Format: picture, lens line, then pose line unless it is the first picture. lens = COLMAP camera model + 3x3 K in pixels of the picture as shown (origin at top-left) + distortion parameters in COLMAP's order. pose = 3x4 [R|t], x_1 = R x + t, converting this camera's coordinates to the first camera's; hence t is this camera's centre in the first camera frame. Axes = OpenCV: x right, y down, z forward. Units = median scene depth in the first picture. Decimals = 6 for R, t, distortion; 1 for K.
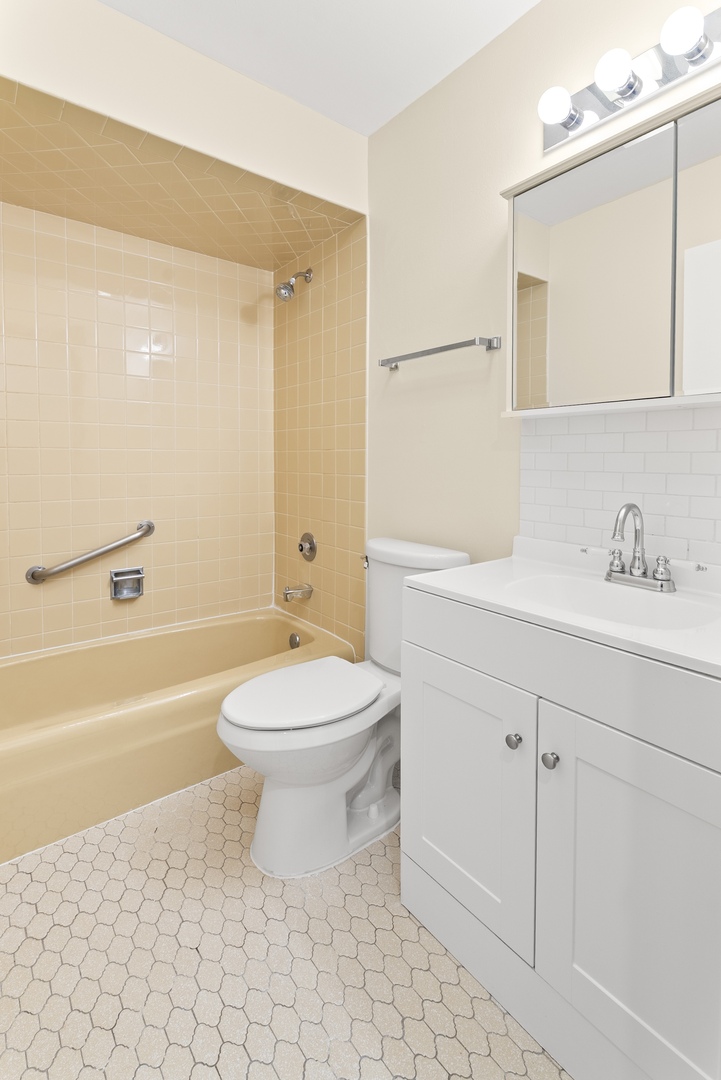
lens RADIAL K [[468.3, 0, 360.5], [0, 468.3, 540.0], [0, 0, 1]] dist [0.000298, 0.000088]
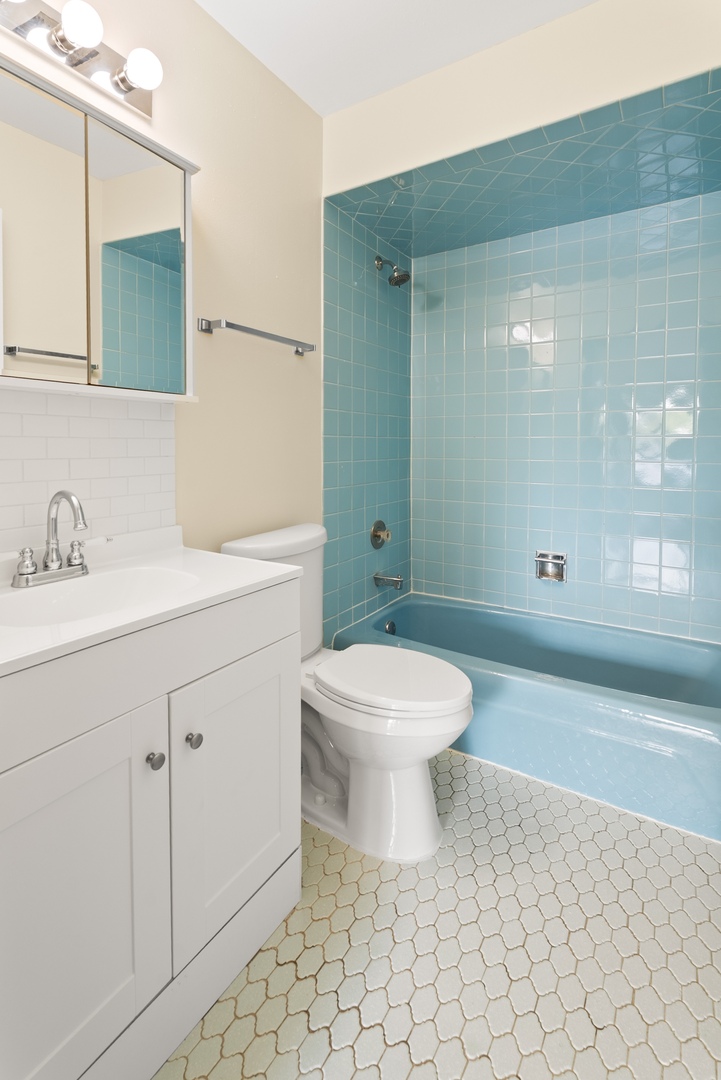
lens RADIAL K [[508.1, 0, 360.5], [0, 508.1, 540.0], [0, 0, 1]] dist [-0.001727, -0.000795]
pose [[-0.296098, -0.188322, 0.936408, -0.562812], [0.154422, 0.958035, 0.241501, -0.137102], [-0.942592, 0.216110, -0.254592, 0.706149]]
